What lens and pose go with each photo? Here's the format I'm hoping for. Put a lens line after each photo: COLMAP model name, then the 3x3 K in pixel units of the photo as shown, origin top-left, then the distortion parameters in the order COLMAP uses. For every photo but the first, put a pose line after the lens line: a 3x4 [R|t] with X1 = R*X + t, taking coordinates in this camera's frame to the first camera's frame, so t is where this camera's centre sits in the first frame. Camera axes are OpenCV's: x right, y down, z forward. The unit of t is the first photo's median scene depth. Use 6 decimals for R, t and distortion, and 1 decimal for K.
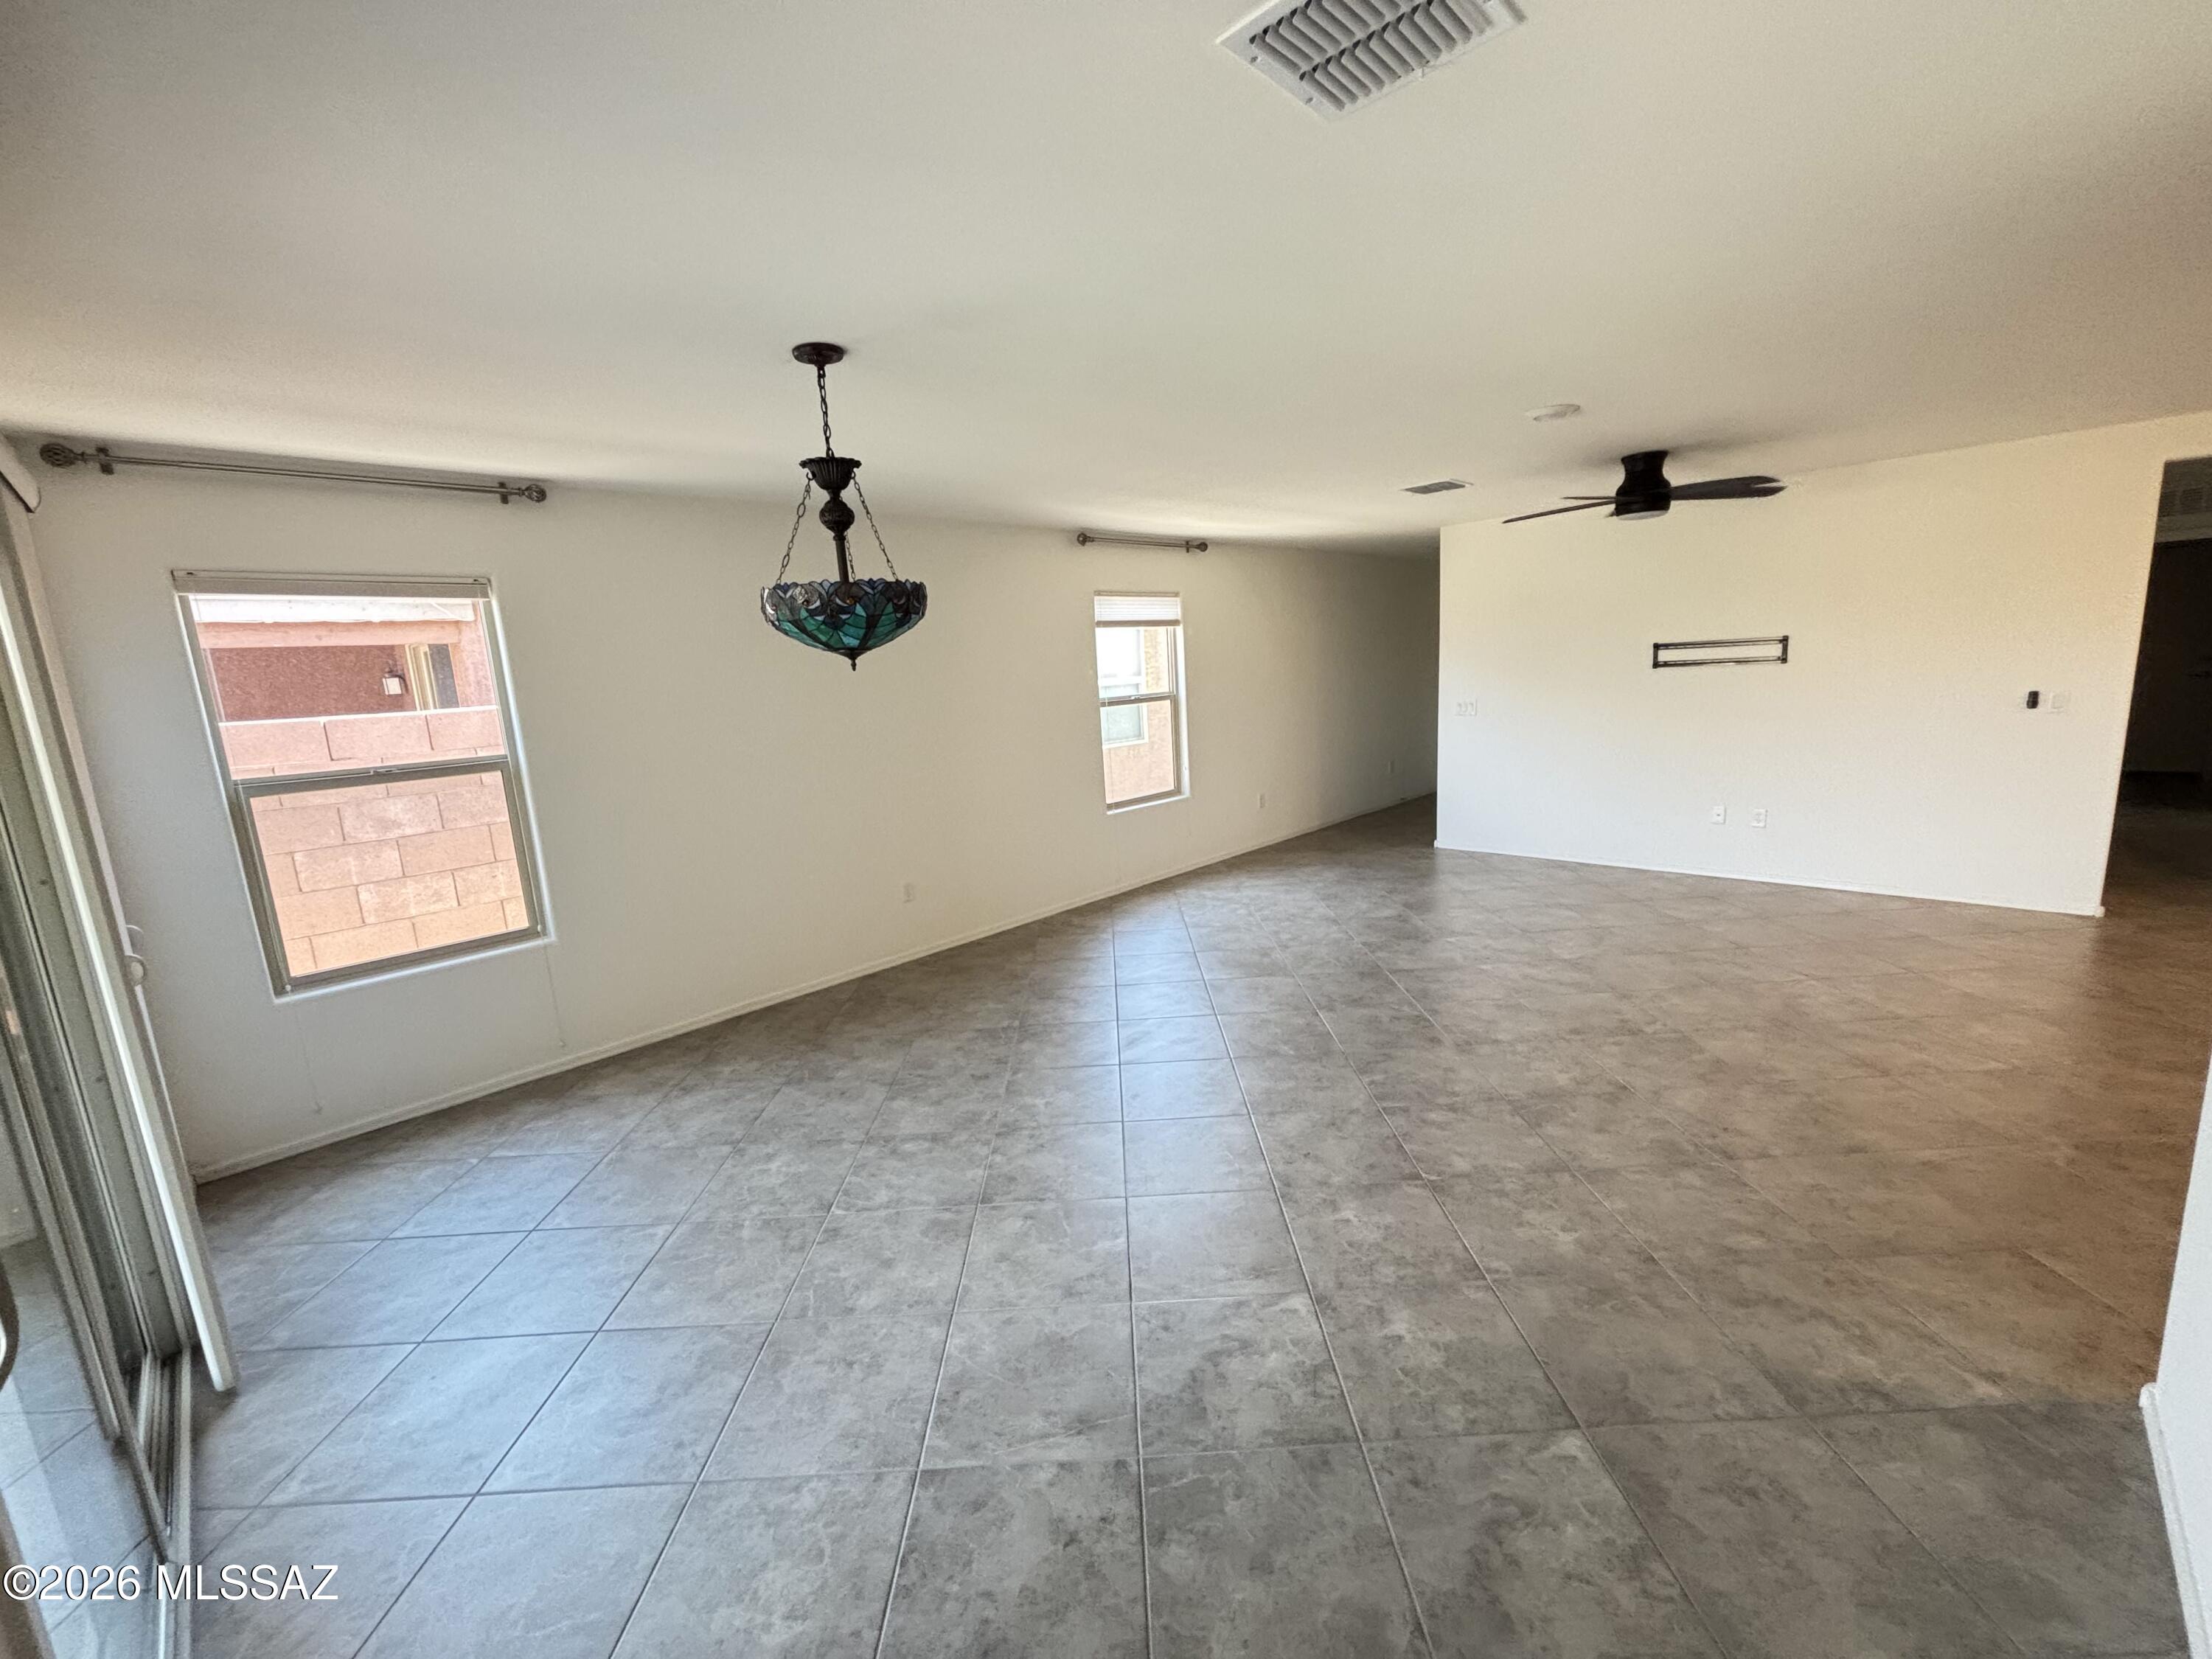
lens RADIAL K [[898.5, 0, 1108.6], [0, 898.5, 825.2], [0, 0, 1]] dist [0.005073, 0.000309]
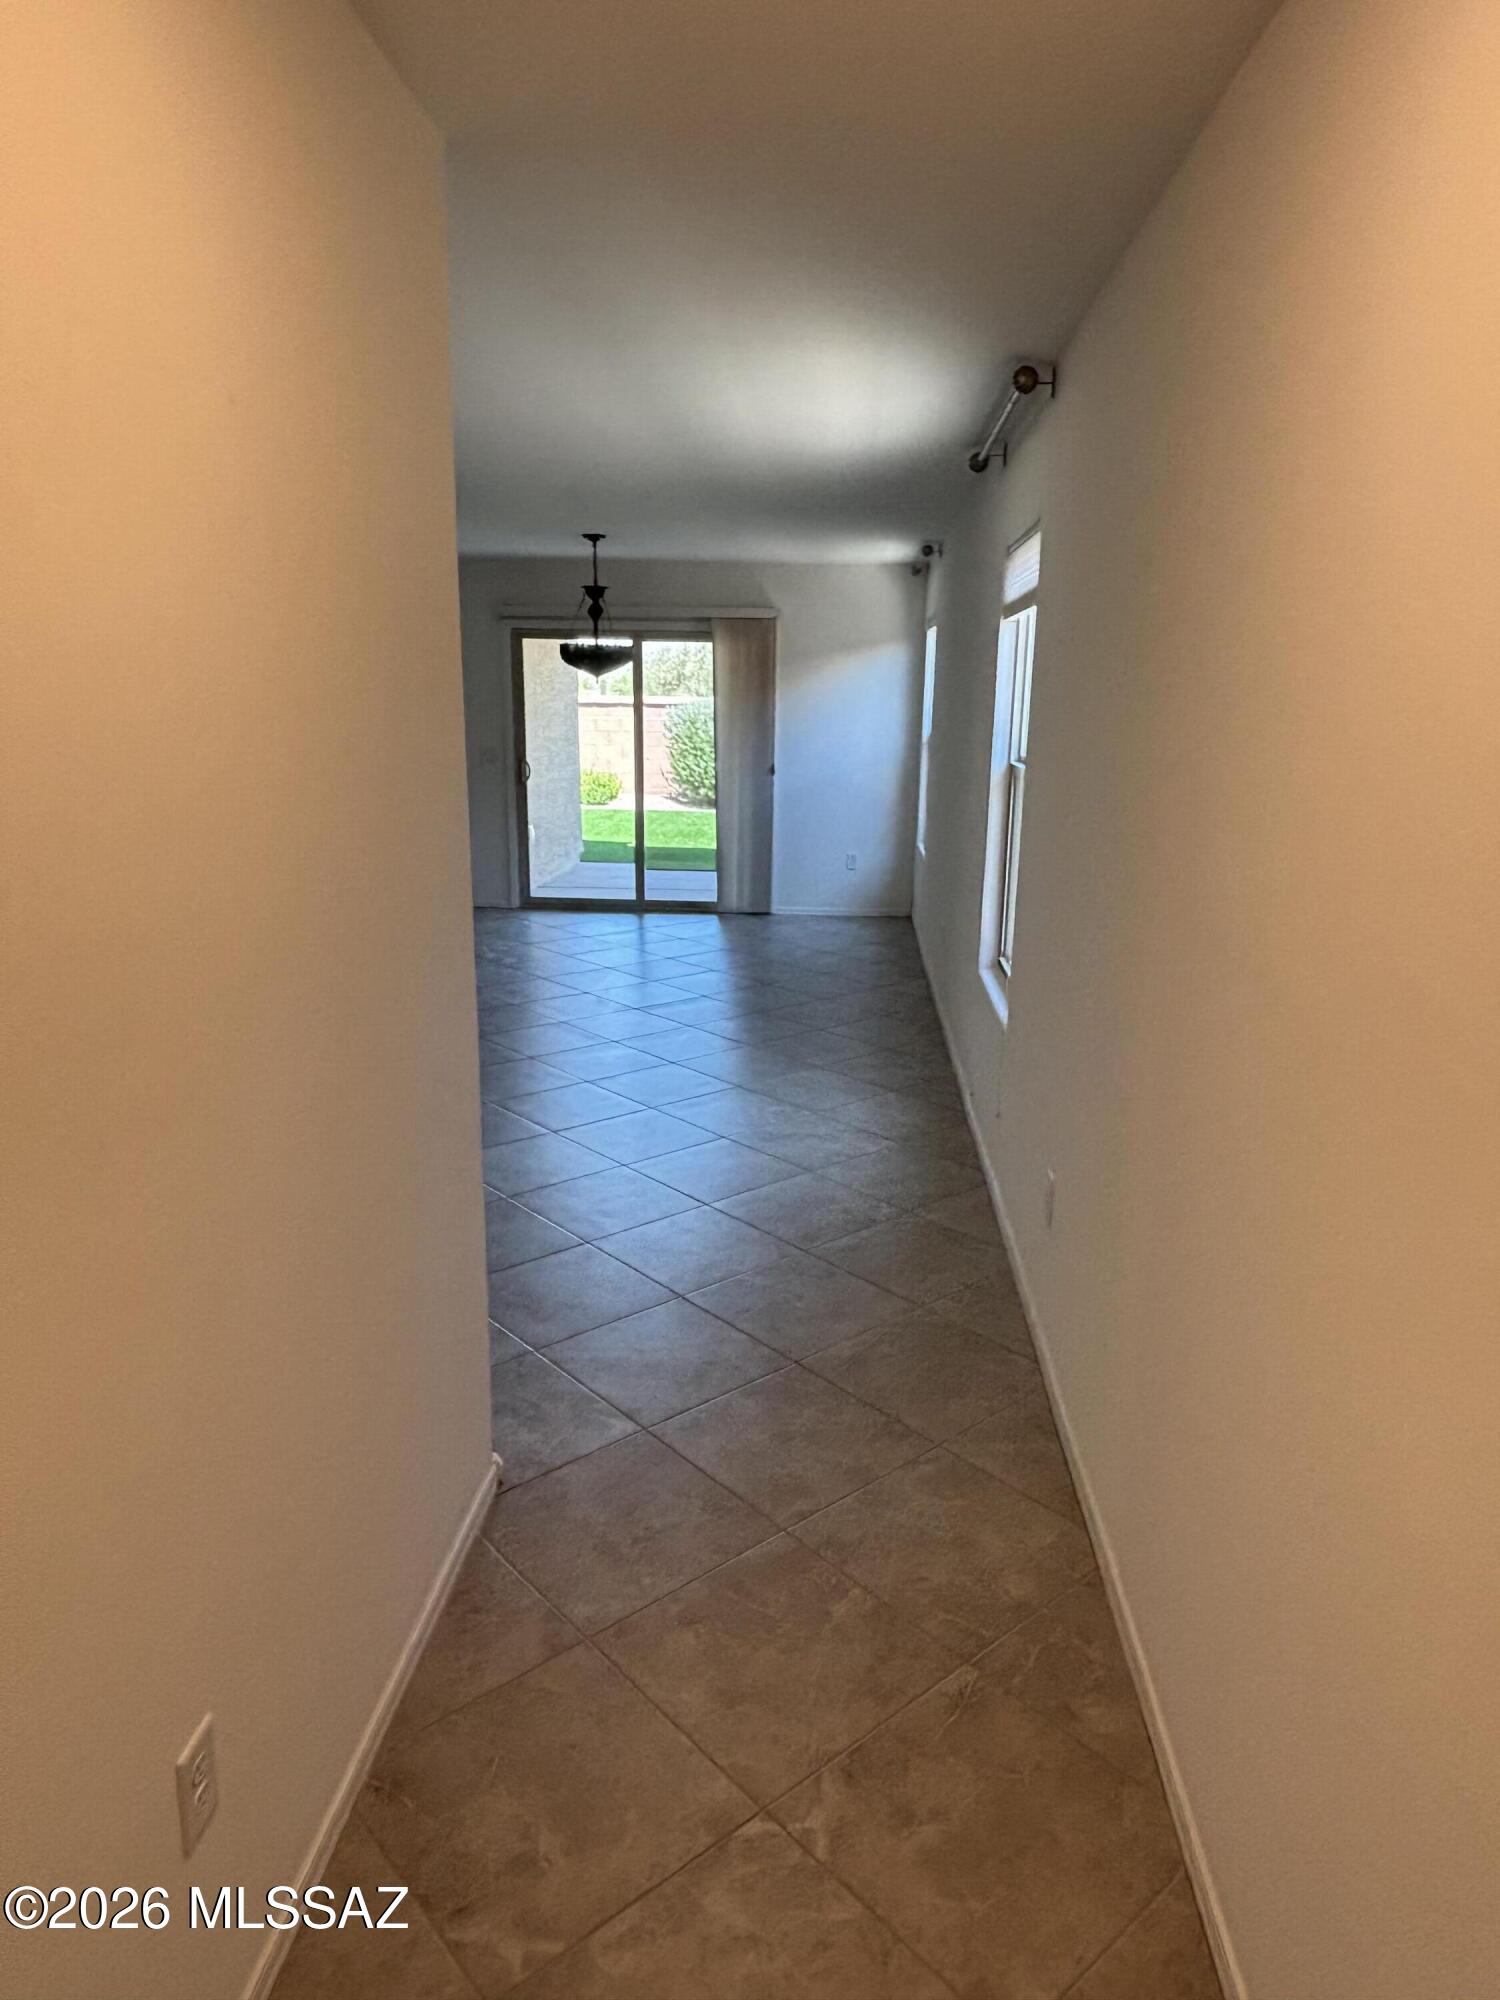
lens RADIAL K [[1295.6, 0, 750.0], [0, 1295.6, 1000.0], [0, 0, 1]] dist [0.076155, -0.111354]
pose [[-0.764796, 0.196446, -0.613593, 0.954129], [-0.084188, 0.913743, 0.397475, -0.479070], [0.638749, 0.355644, -0.682288, 2.333030]]
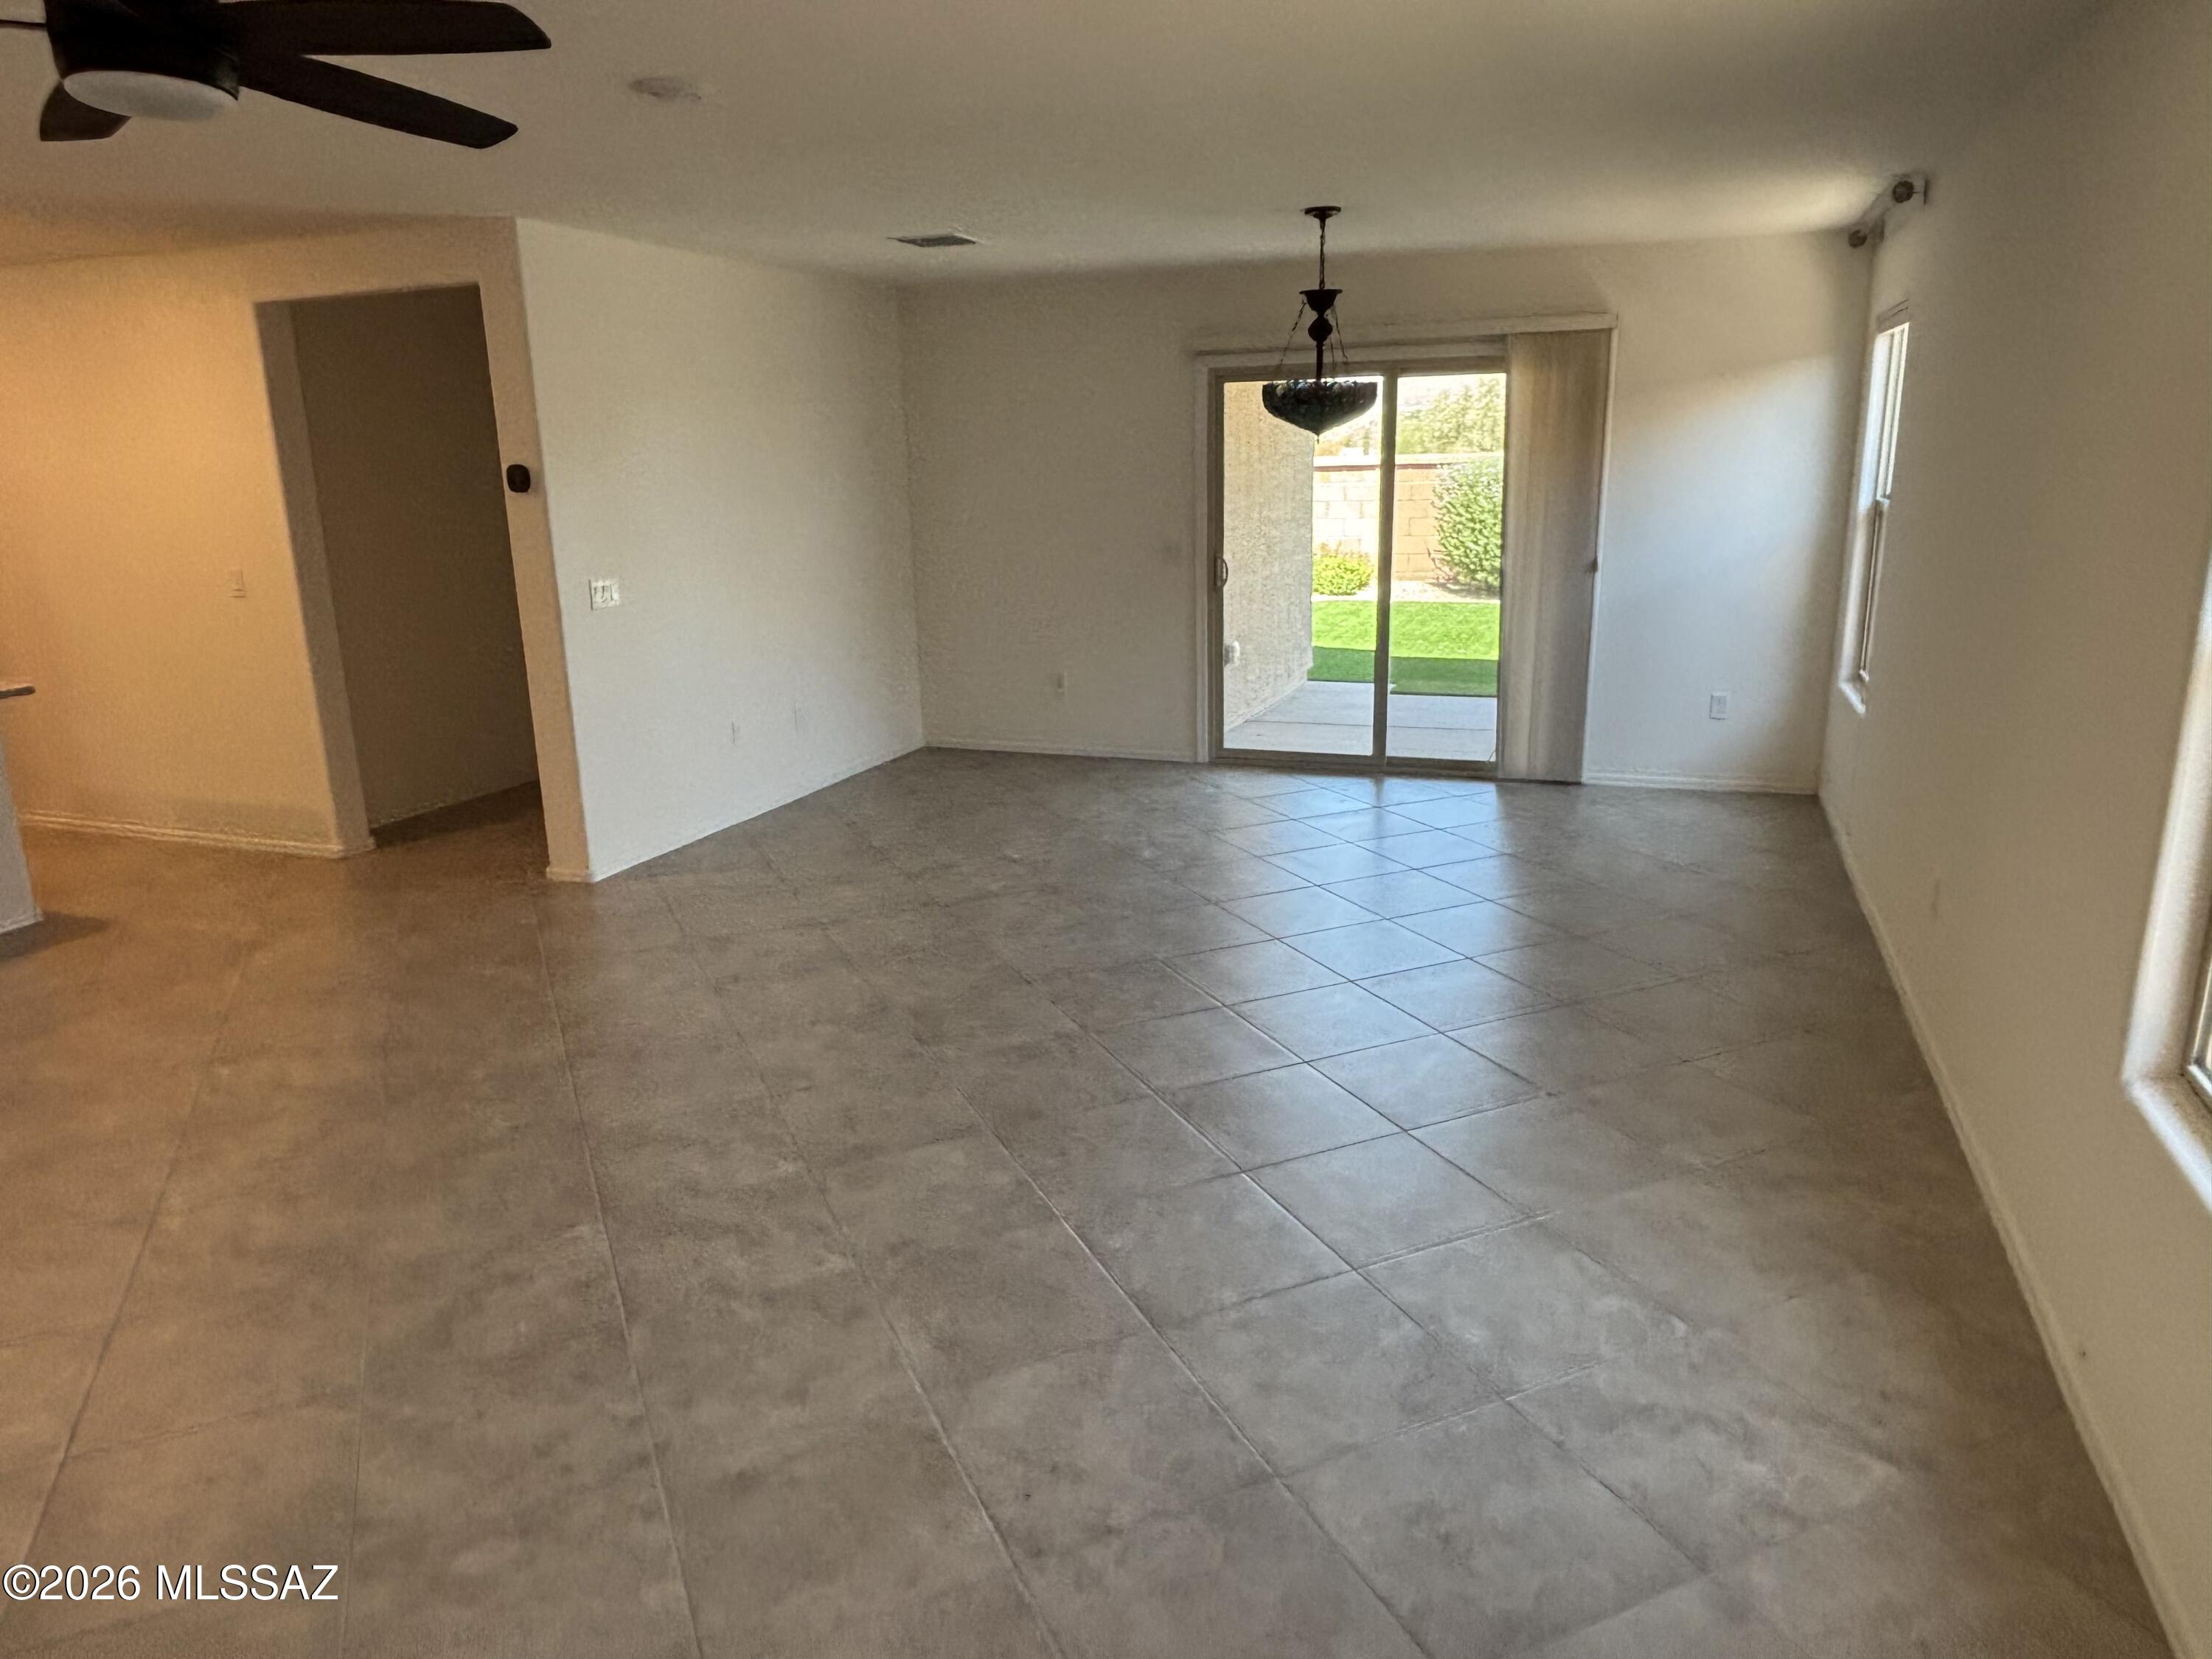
lens RADIAL K [[1433.0, 0, 1106.0], [0, 1433.0, 829.5], [0, 0, 1]] dist [0.076155, -0.111354]
pose [[-0.912245, 0.177594, -0.369148, 0.599089], [0.000813, 0.901923, 0.431897, -0.381659], [0.409645, 0.393695, -0.822919, 1.886244]]
